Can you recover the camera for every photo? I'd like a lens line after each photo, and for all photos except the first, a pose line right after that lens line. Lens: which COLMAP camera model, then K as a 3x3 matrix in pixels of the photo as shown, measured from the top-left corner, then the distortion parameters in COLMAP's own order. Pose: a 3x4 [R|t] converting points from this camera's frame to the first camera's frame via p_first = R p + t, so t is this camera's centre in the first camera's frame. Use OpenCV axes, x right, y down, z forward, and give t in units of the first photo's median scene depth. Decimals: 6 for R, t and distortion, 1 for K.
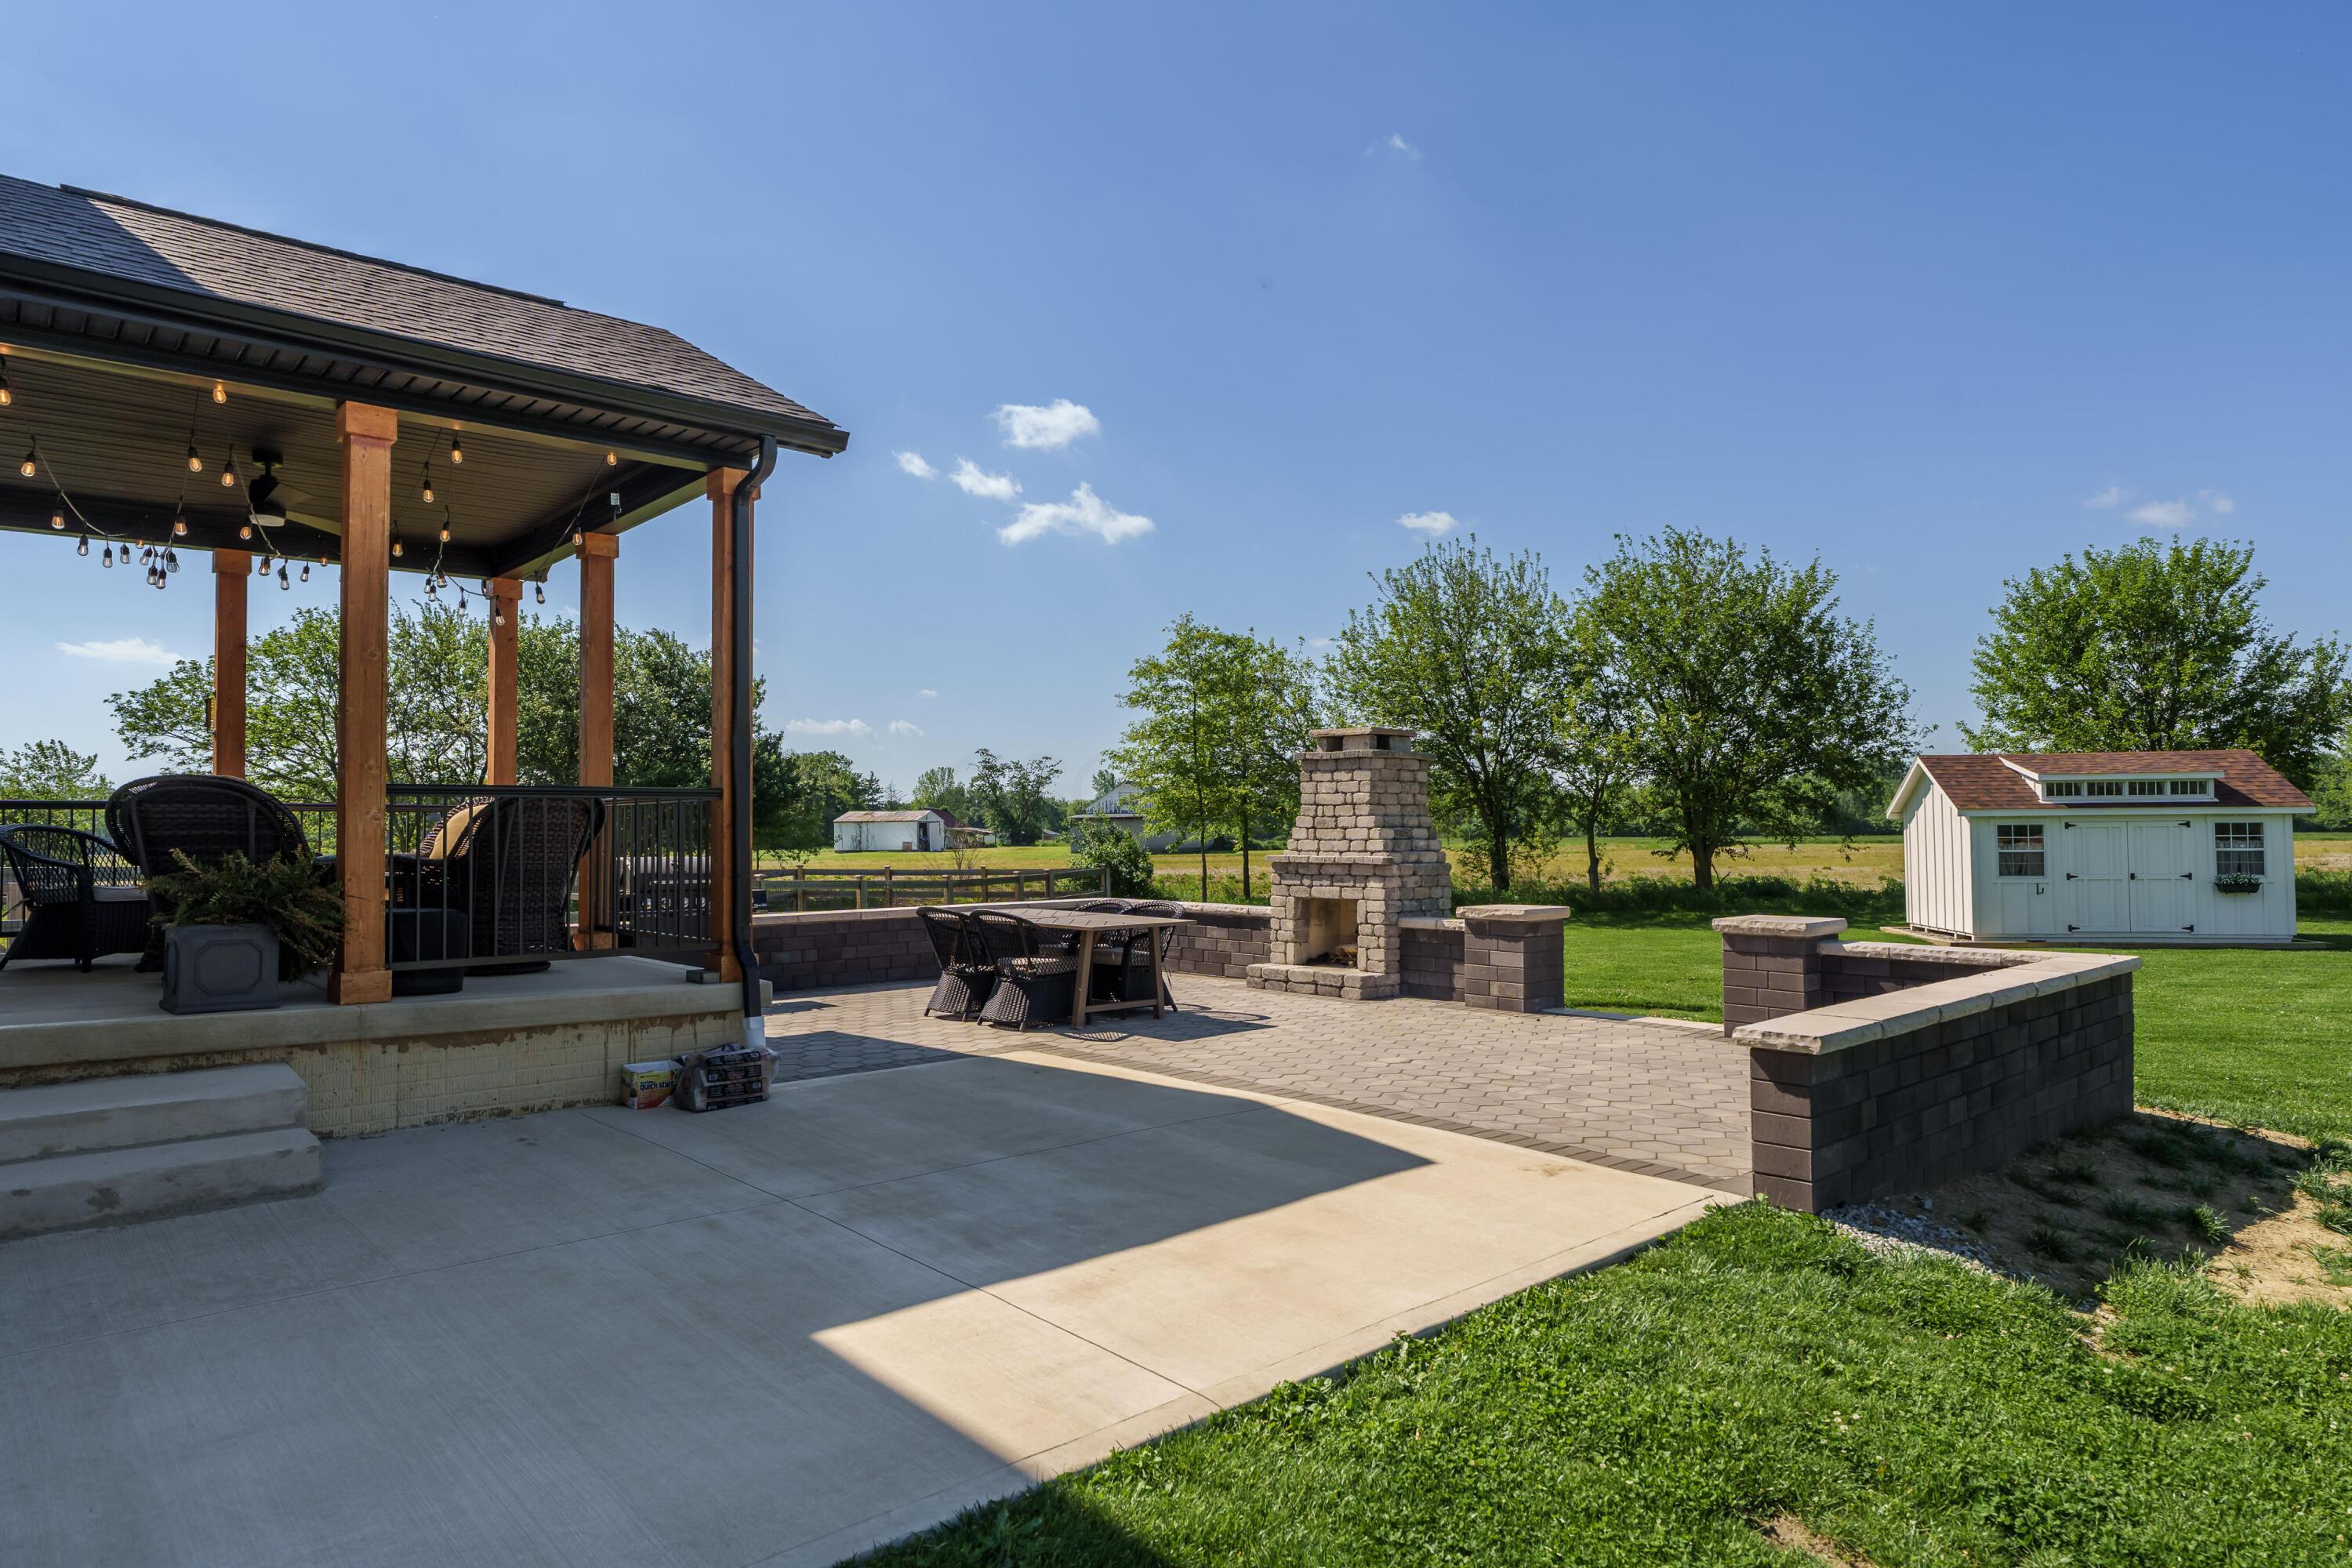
lens RADIAL K [[1454.1, 0, 1172.6], [0, 1454.1, 778.4], [0, 0, 1]] dist [-0.001697, 0.001239]
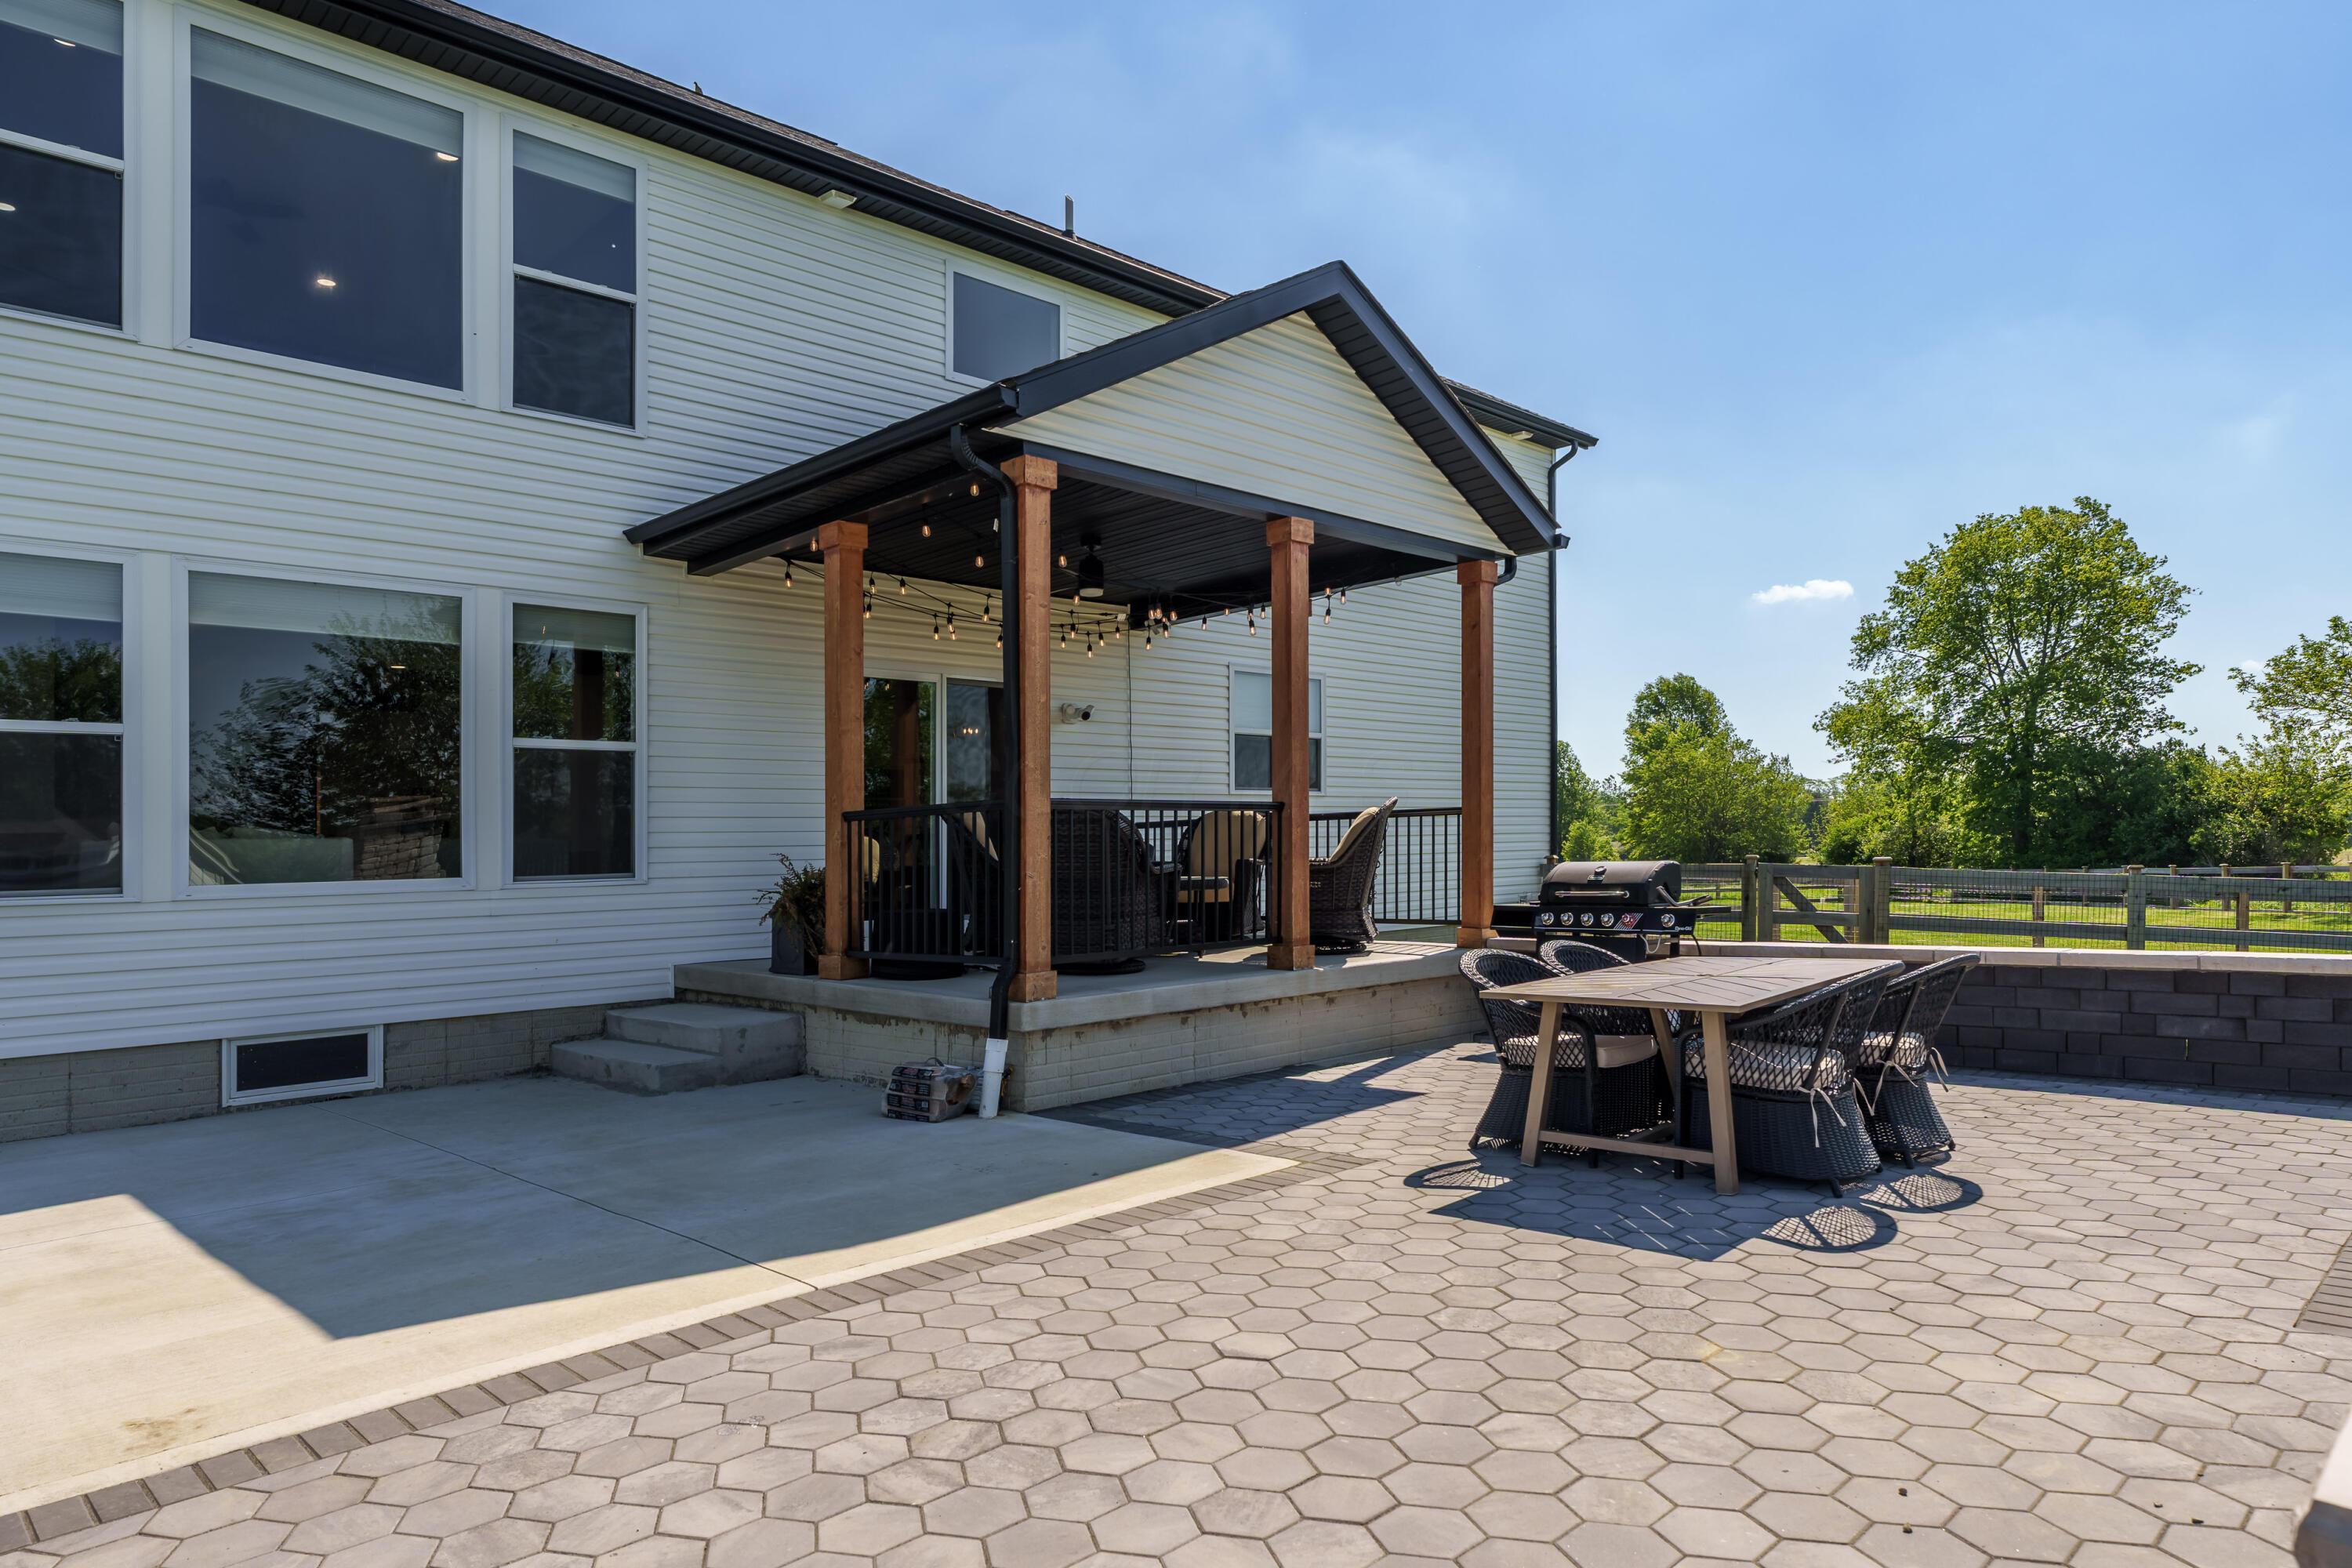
lens RADIAL K [[1454.1, 0, 1172.6], [0, 1454.1, 778.4], [0, 0, 1]] dist [-0.001697, 0.001239]
pose [[0.054447, -0.049159, -0.997306, 0.198230], [0.060940, 0.997089, -0.045821, 0.012450], [0.996655, -0.058281, 0.057284, 0.309085]]
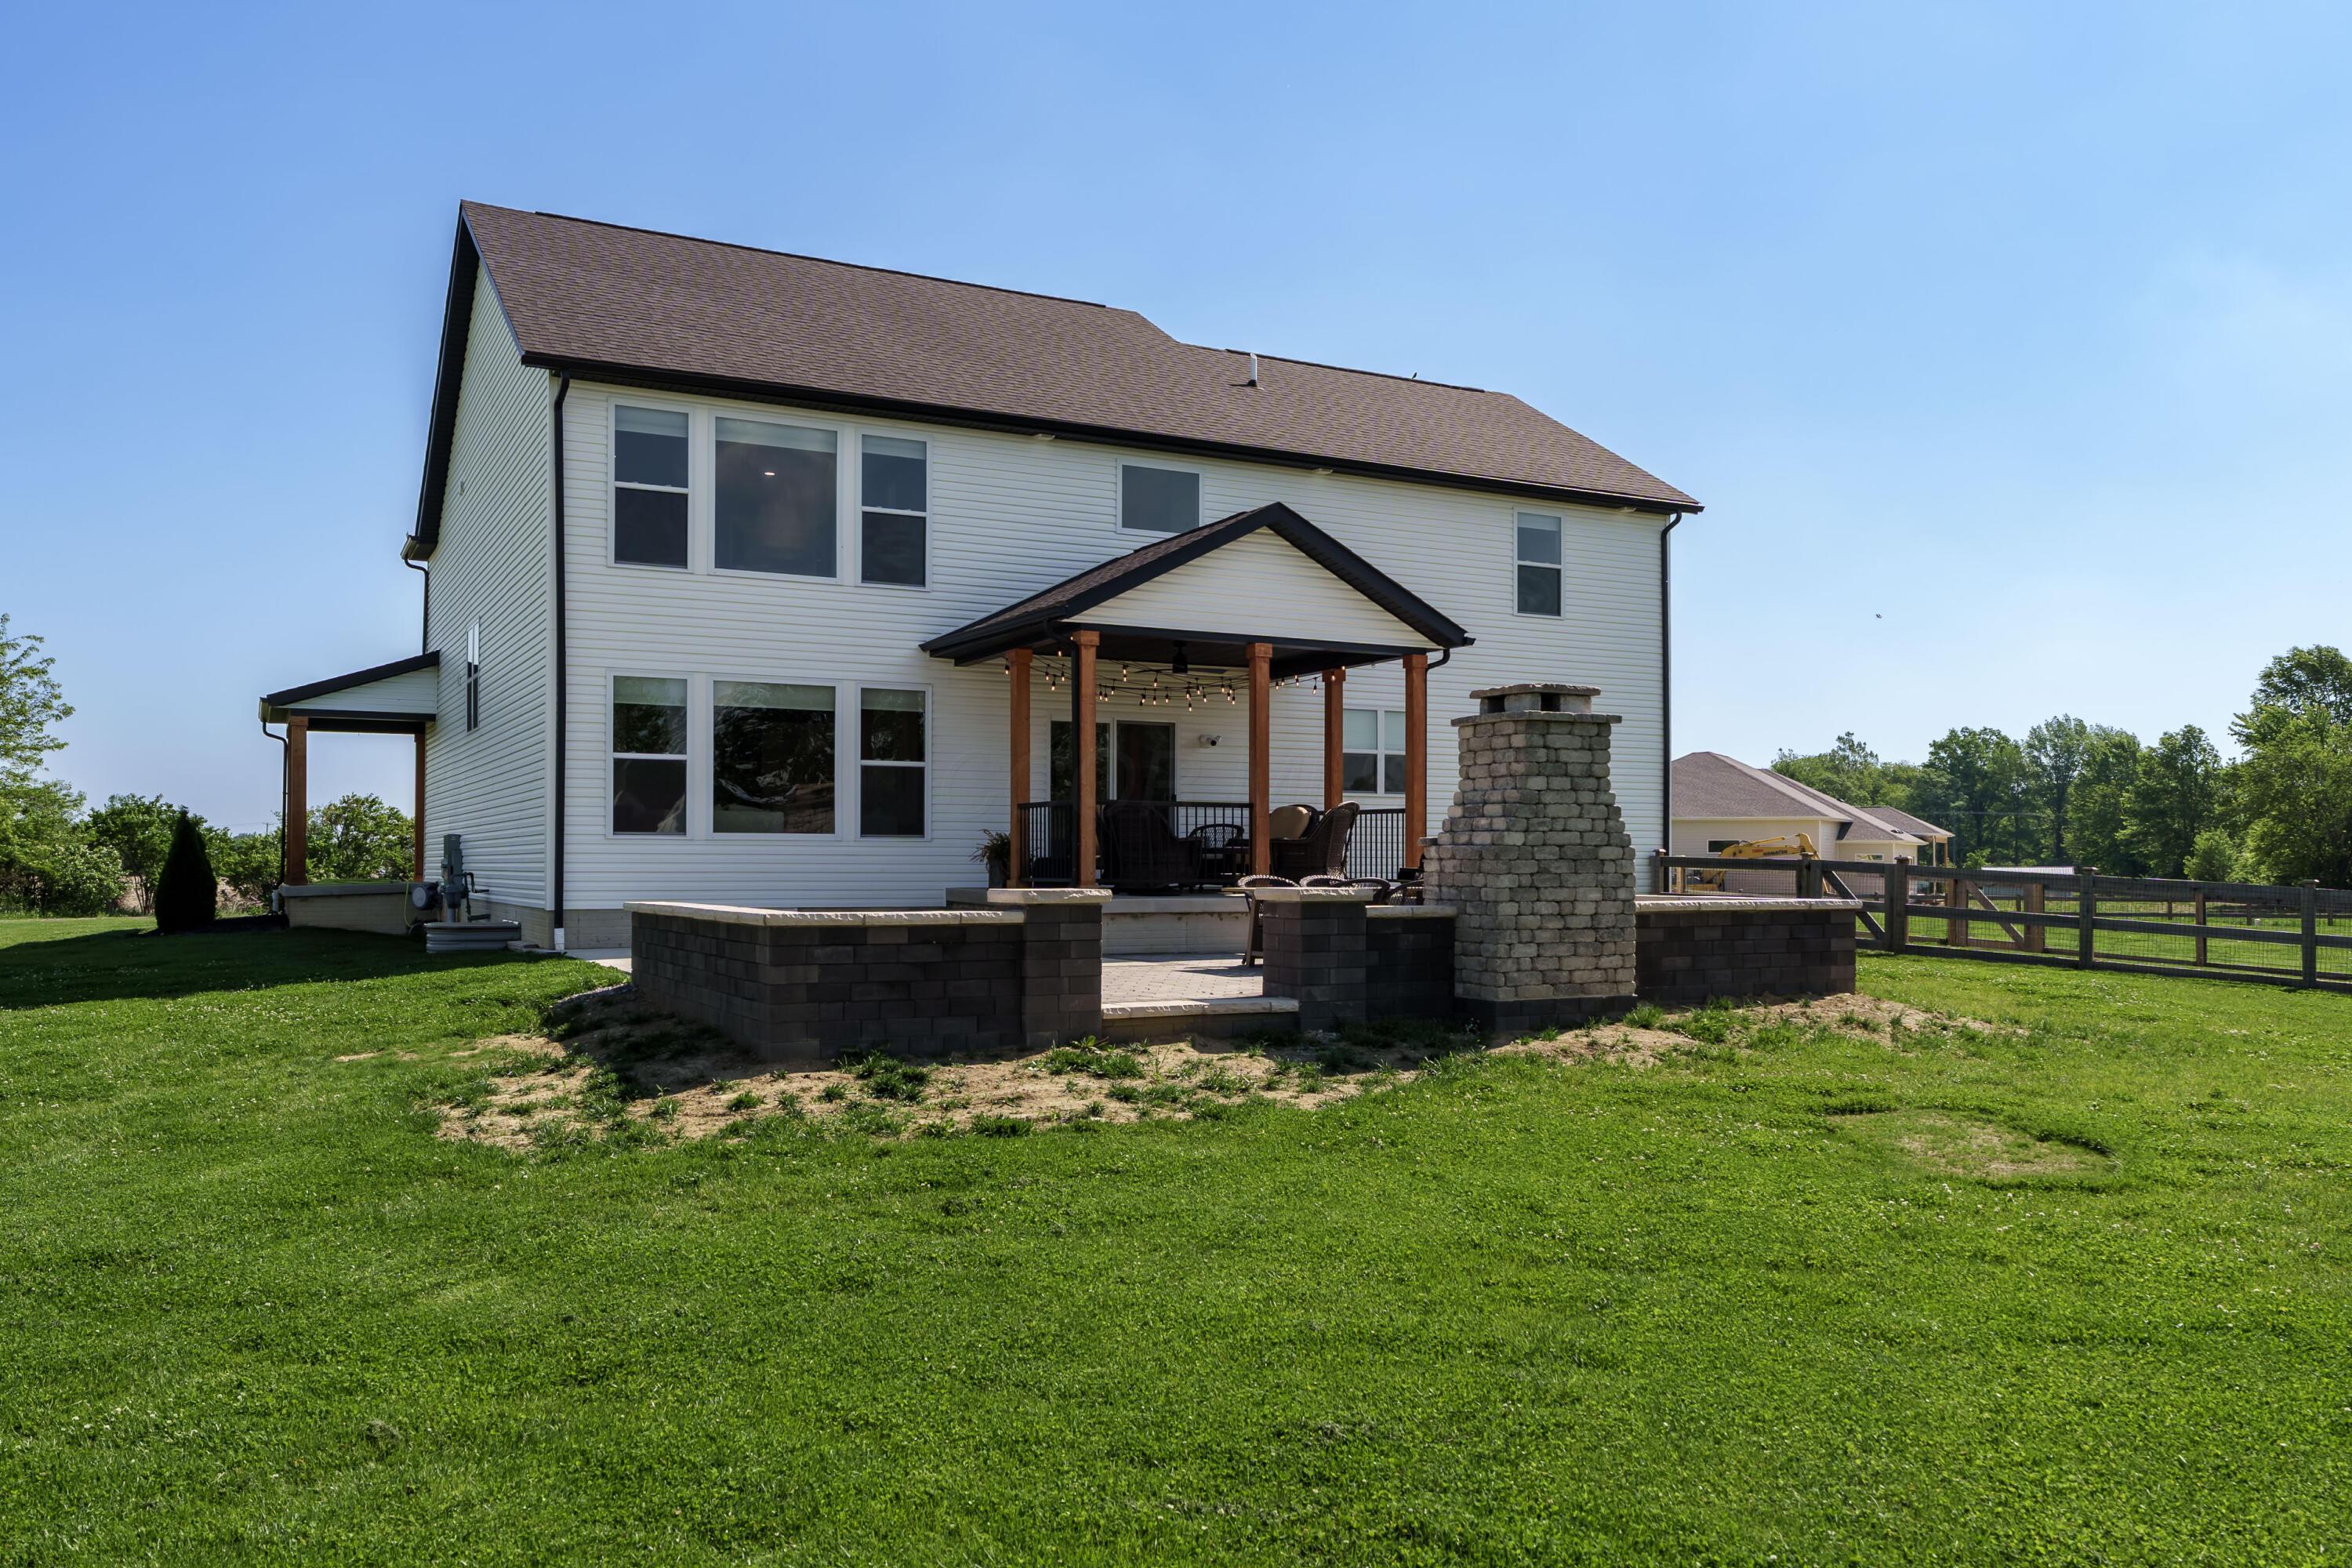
lens RADIAL K [[1805.3, 0, 1202.4], [0, 1805.3, 836.8], [0, 0, 1]] dist [-0.005537, -0.003310]
pose [[-0.223786, -0.009382, -0.974593, 0.588232], [0.032104, 0.999340, -0.016992, 0.029760], [0.974110, -0.035091, -0.223337, 0.496793]]
